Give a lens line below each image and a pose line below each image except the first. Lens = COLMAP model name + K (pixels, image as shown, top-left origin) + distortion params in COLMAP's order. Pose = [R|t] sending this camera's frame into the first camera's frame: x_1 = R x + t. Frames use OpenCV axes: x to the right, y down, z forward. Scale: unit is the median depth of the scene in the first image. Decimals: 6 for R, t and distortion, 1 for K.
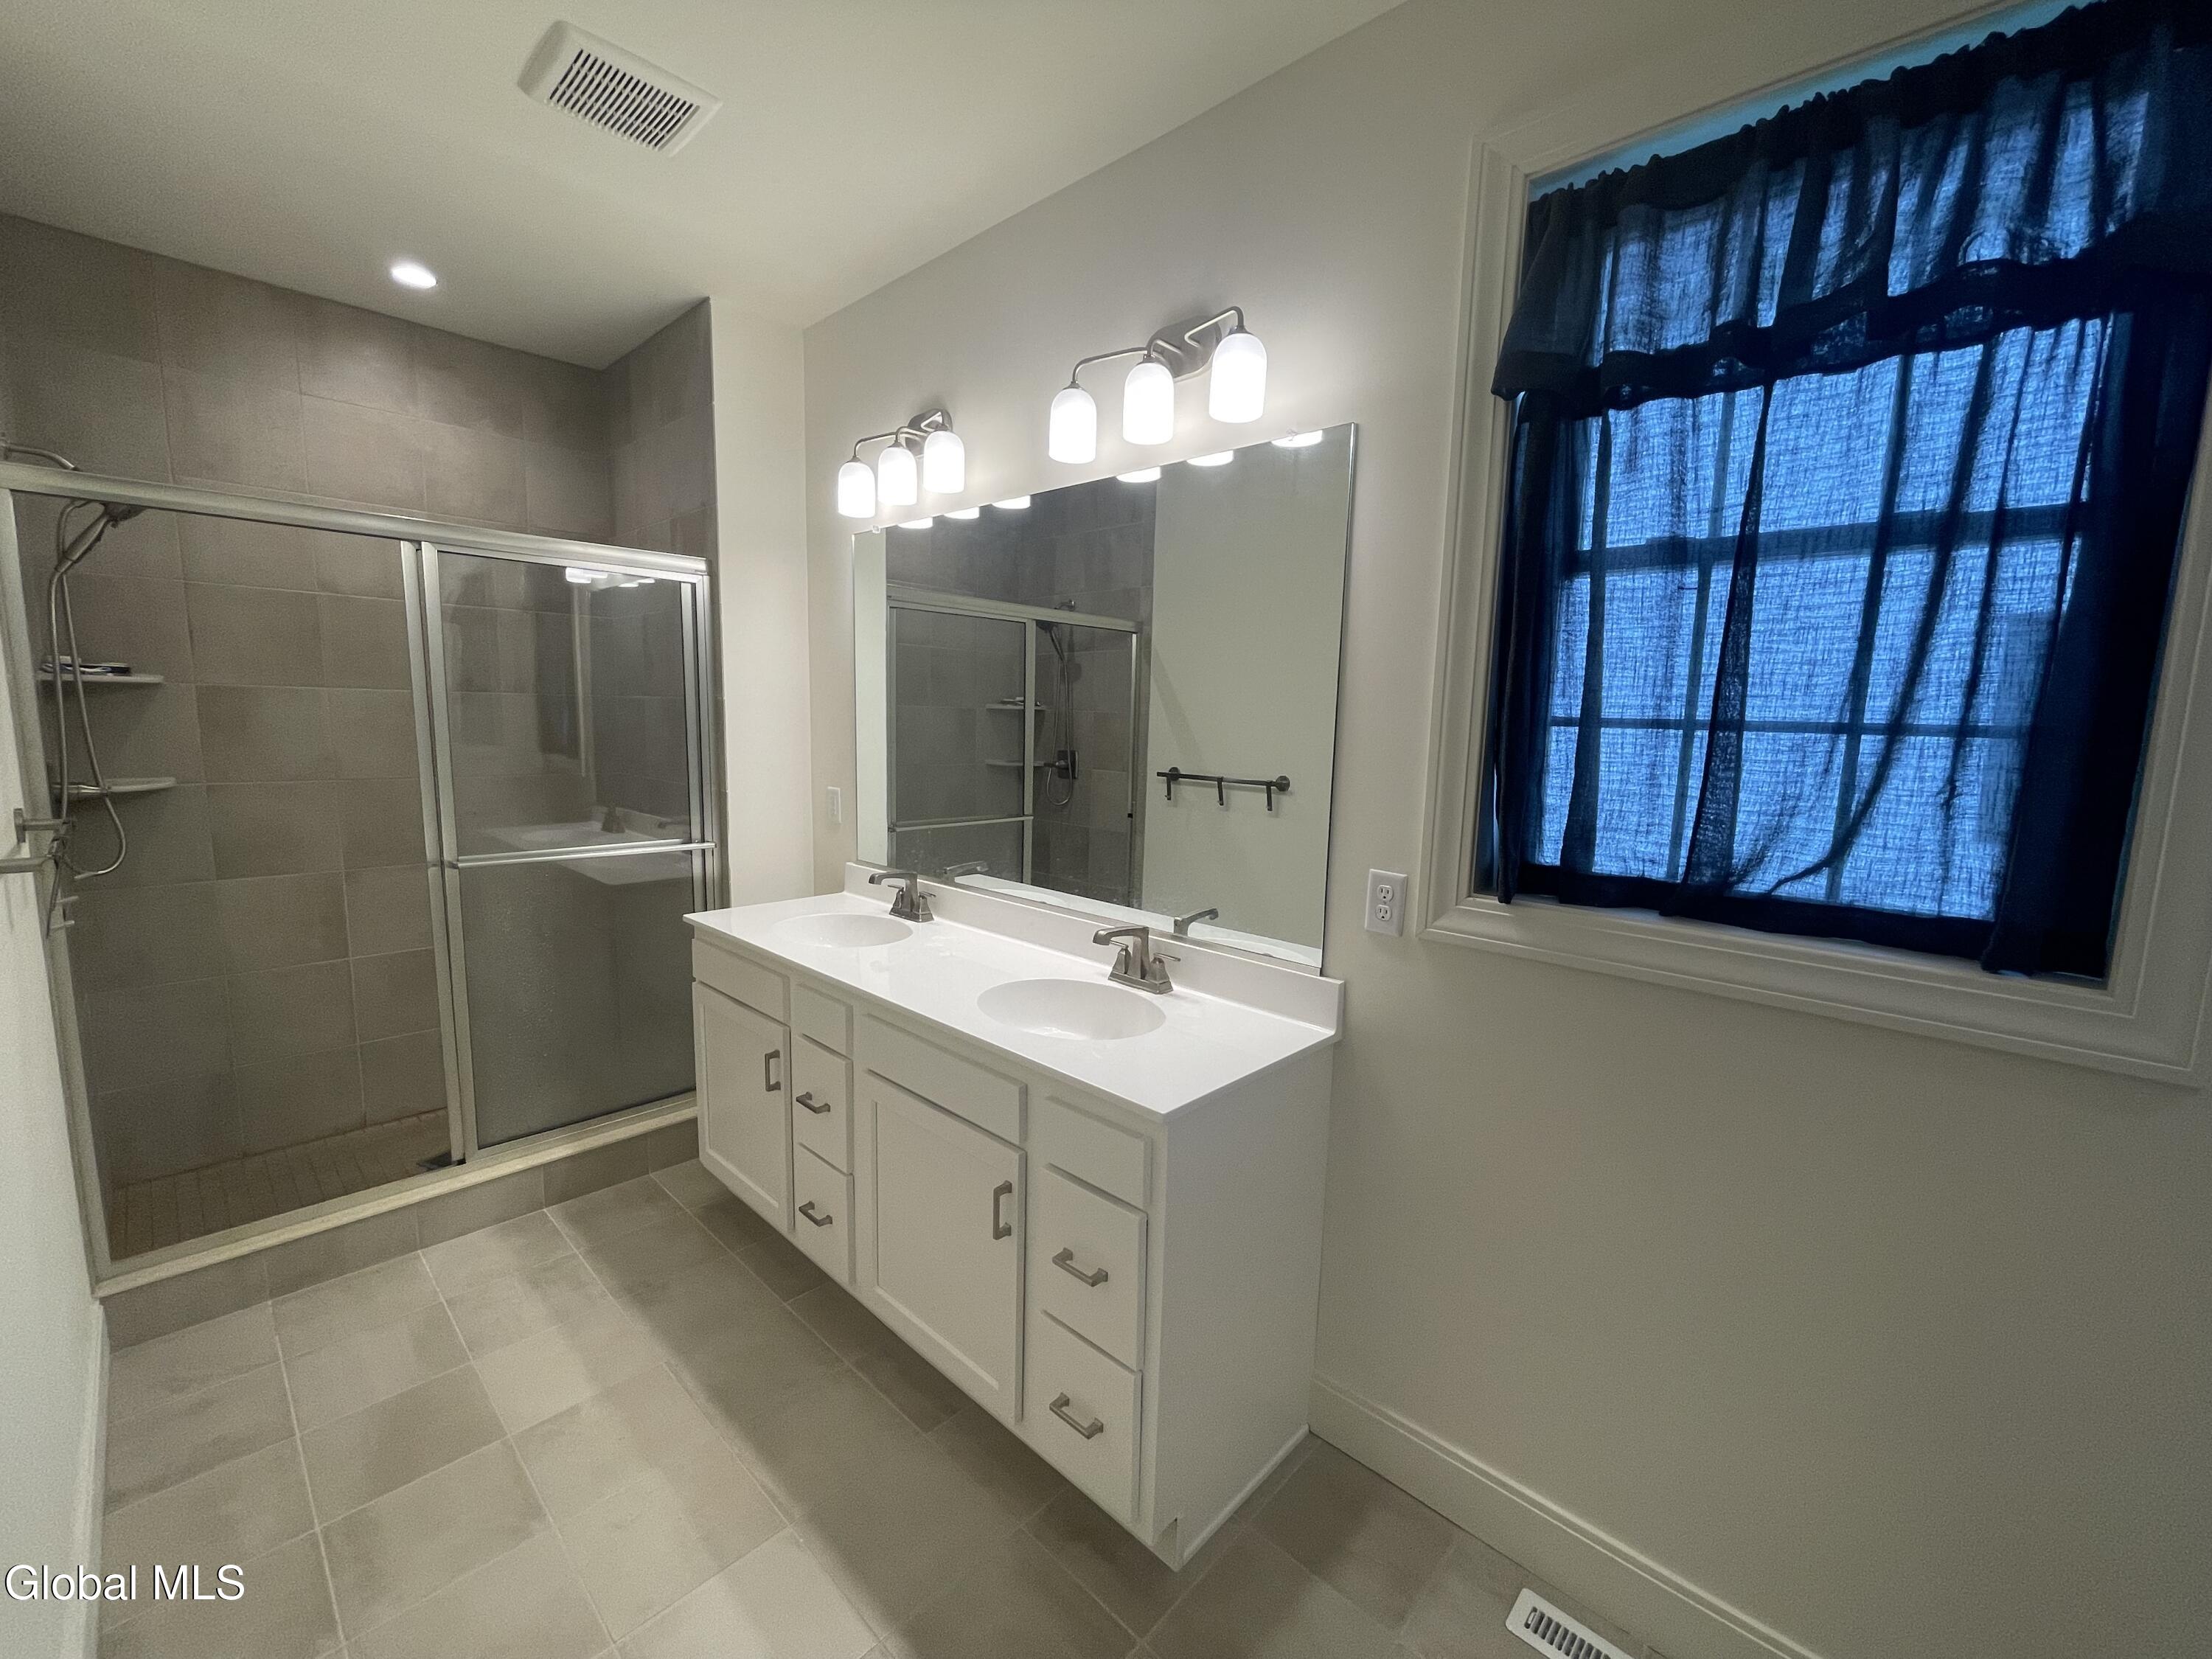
lens RADIAL K [[892.7, 0, 1104.6], [0, 892.7, 833.9], [0, 0, 1]] dist [-0.001608, -0.000544]
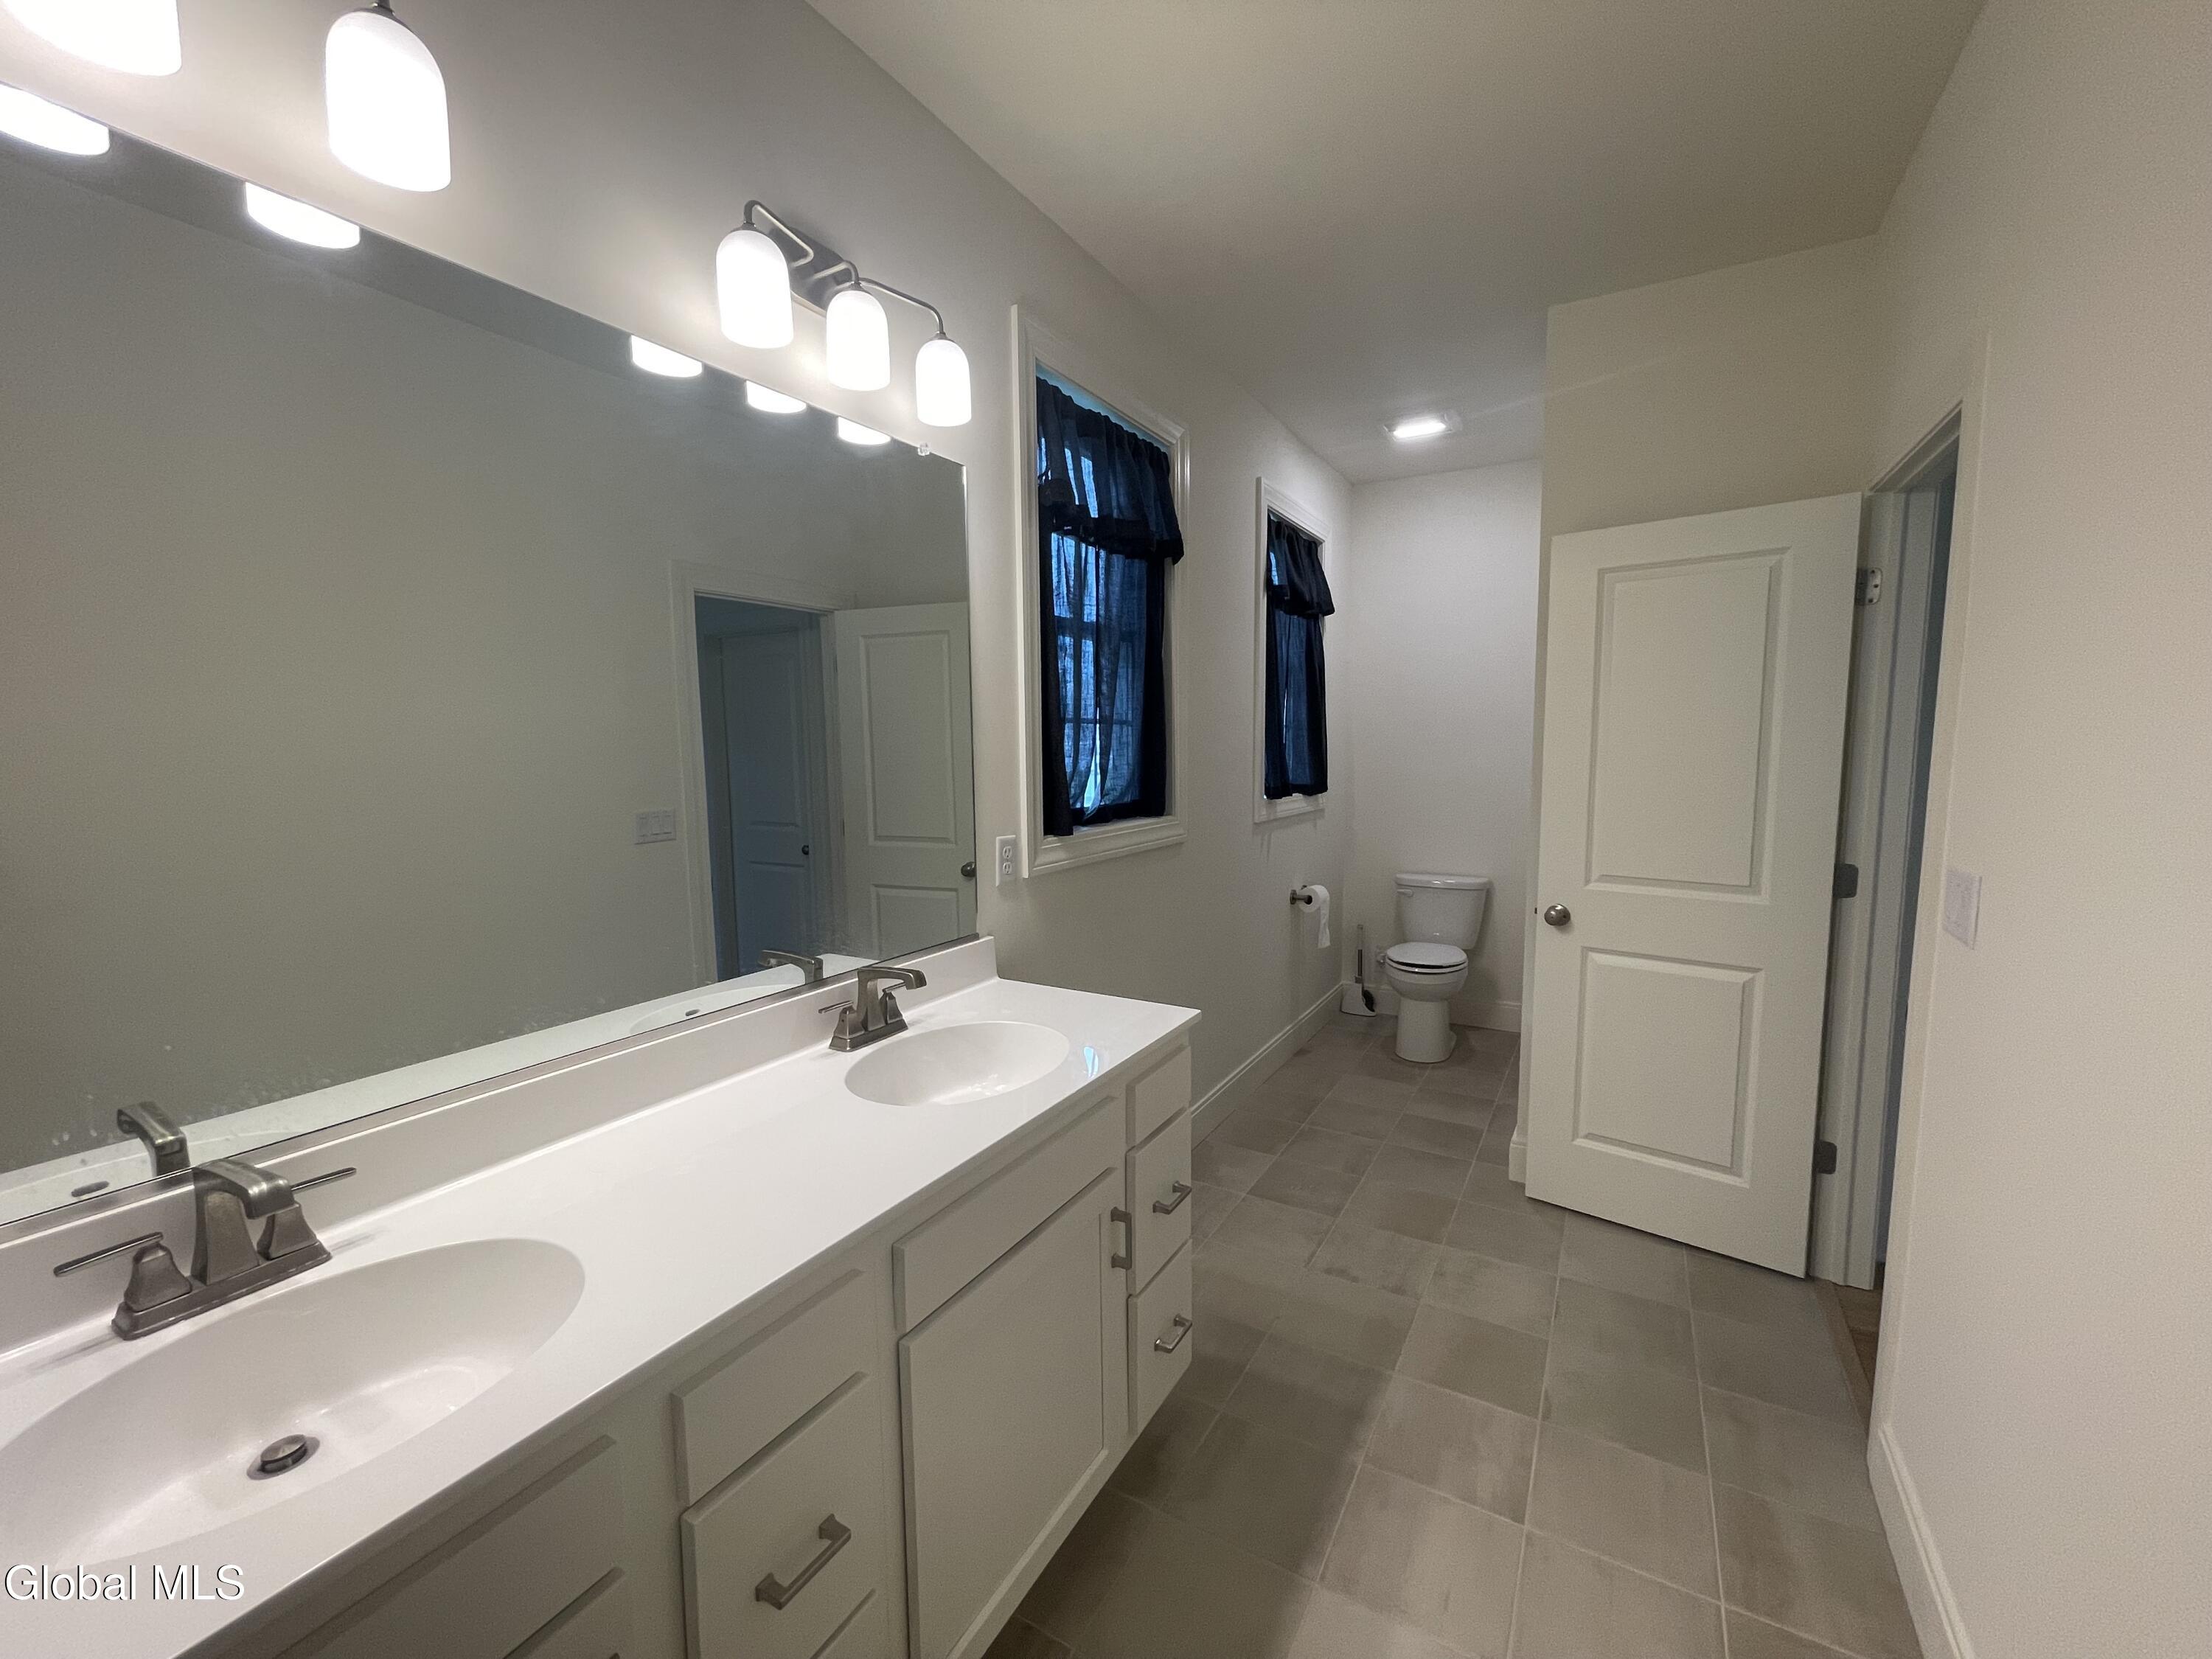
lens RADIAL K [[900.0, 0, 1106.6], [0, 900.0, 834.5], [0, 0, 1]] dist [-0.002365, 0.000427]
pose [[-0.229042, -0.123957, 0.965492, -0.625467], [0.132298, 0.978691, 0.157037, -0.093111], [-0.964384, 0.163700, -0.207762, 0.733765]]
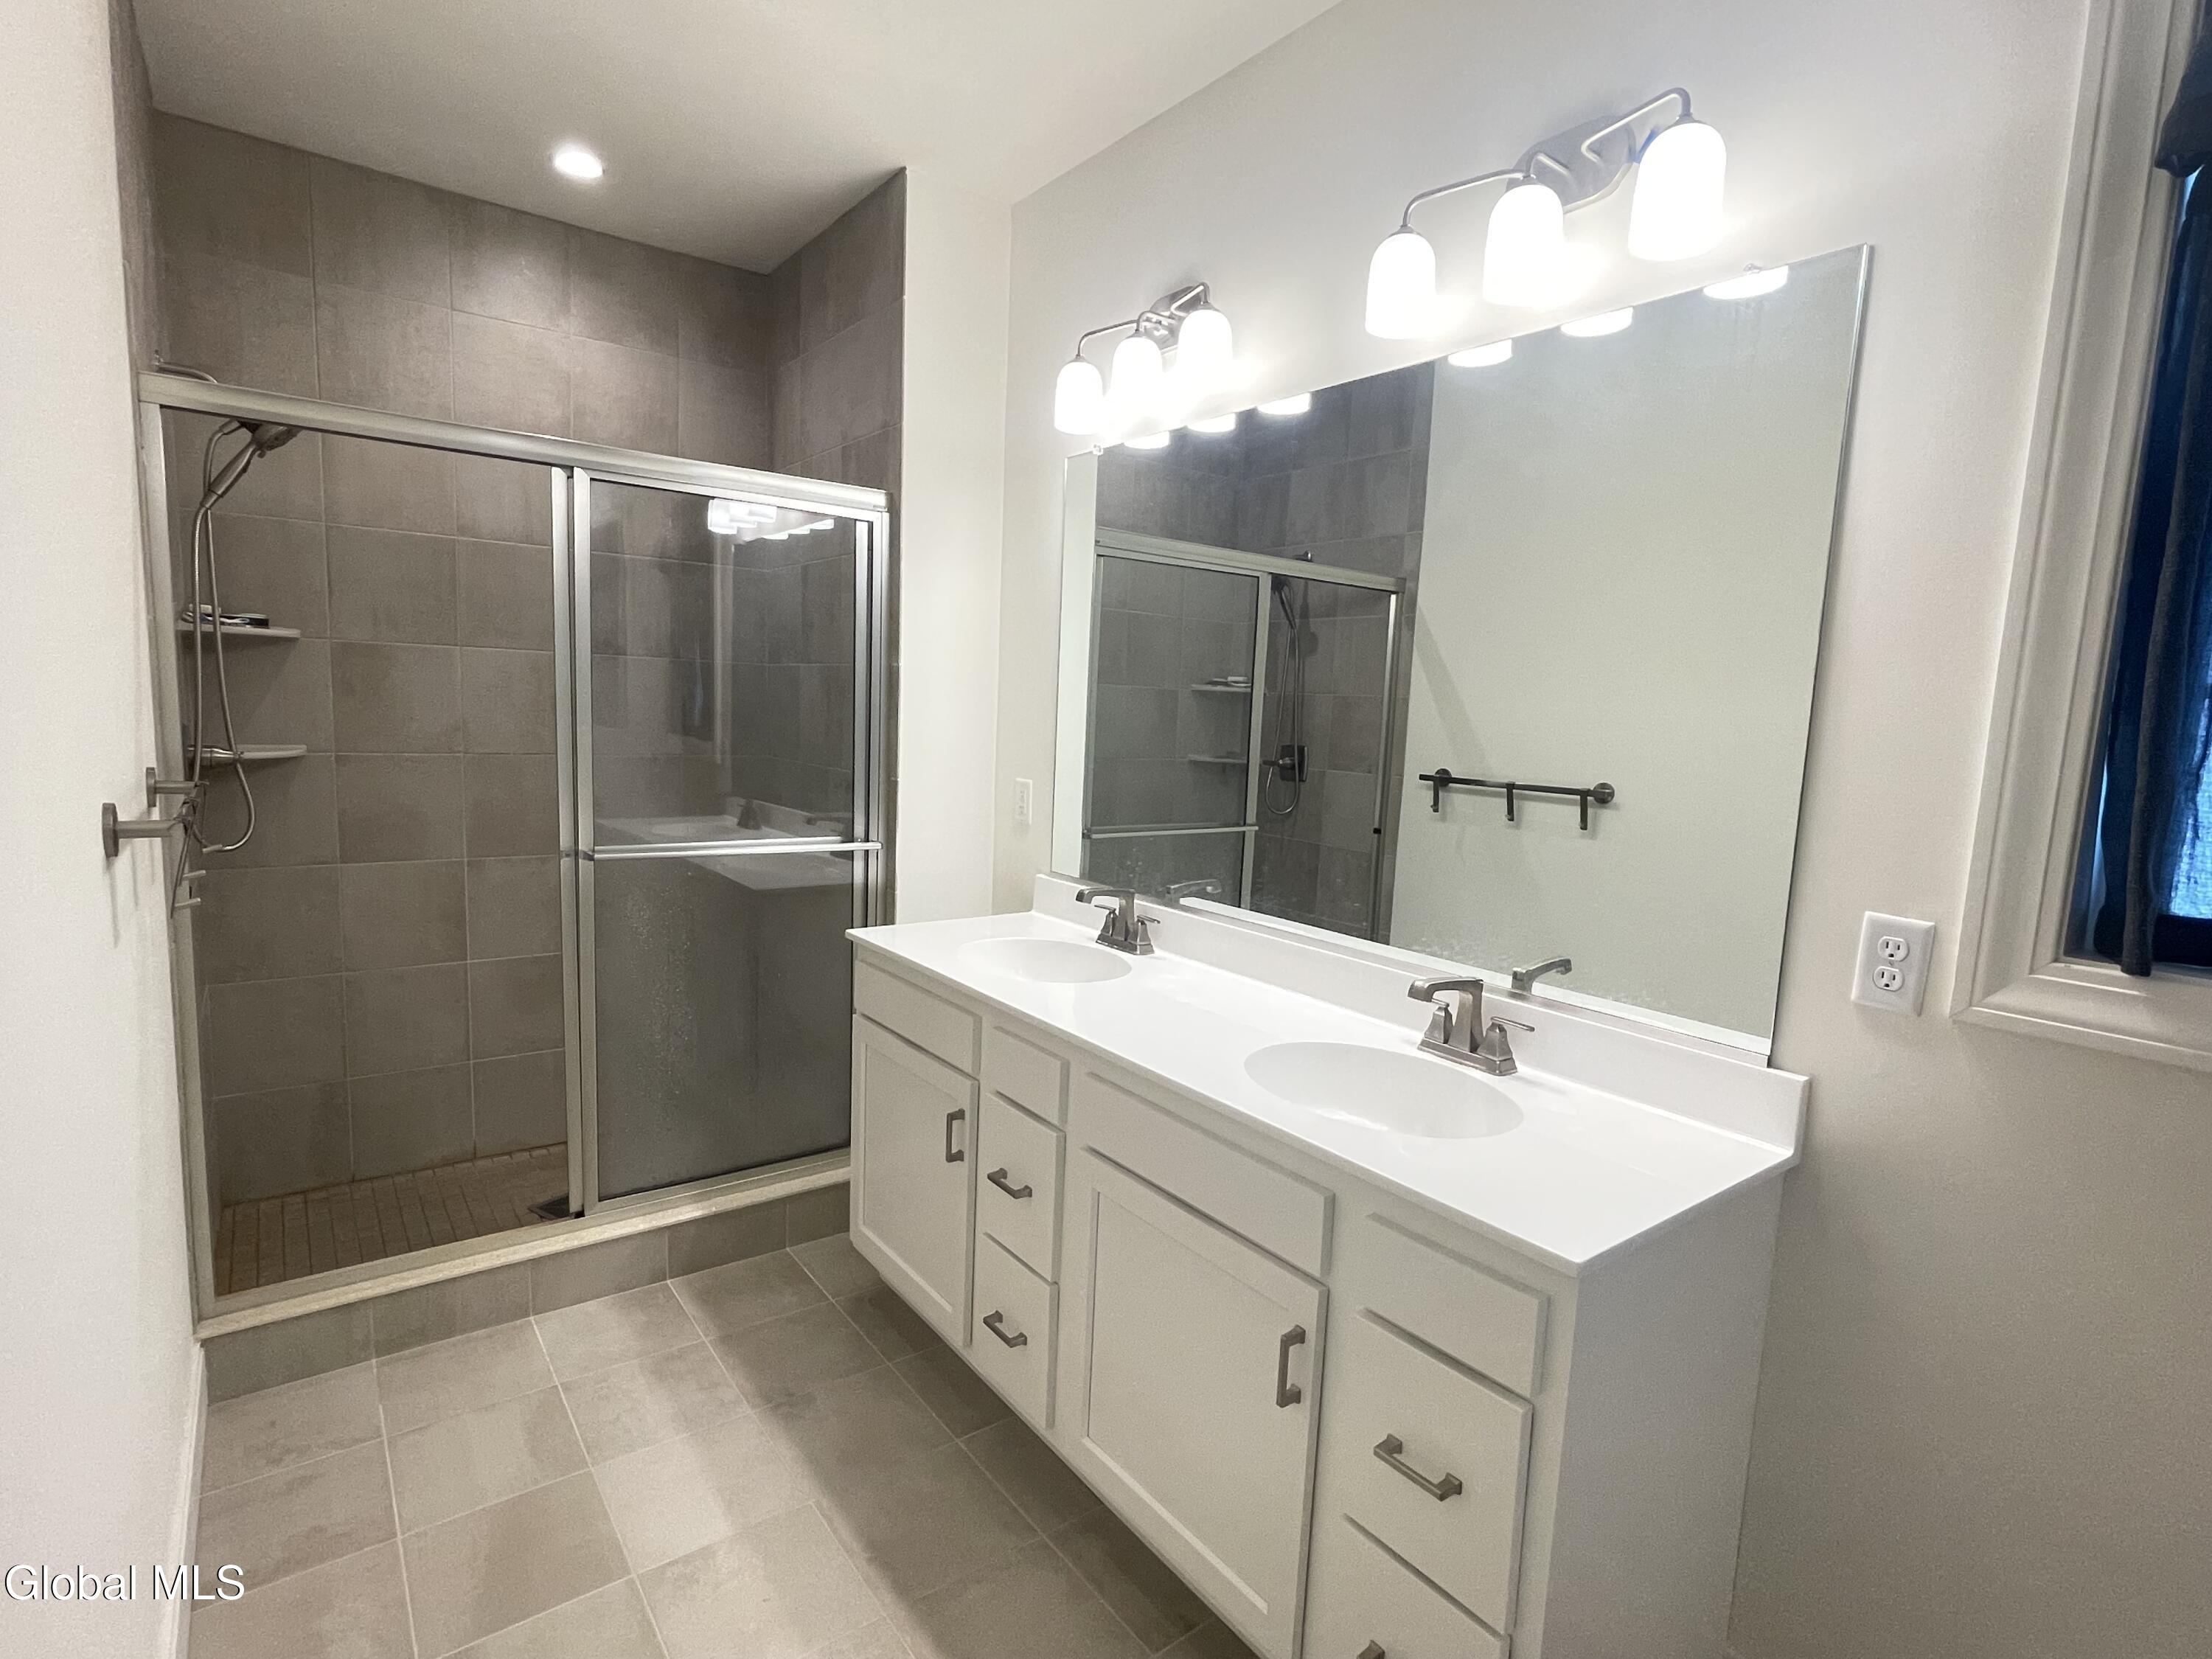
lens RADIAL K [[1092.9, 0, 1108.7], [0, 1092.9, 836.6], [0, 0, 1]] dist [-0.016817, 0.013515]
pose [[0.985879, 0.036671, -0.163395, -0.084259], [-0.039415, 0.999131, -0.013582, 0.011160], [0.162755, 0.019831, 0.986467, 0.072099]]
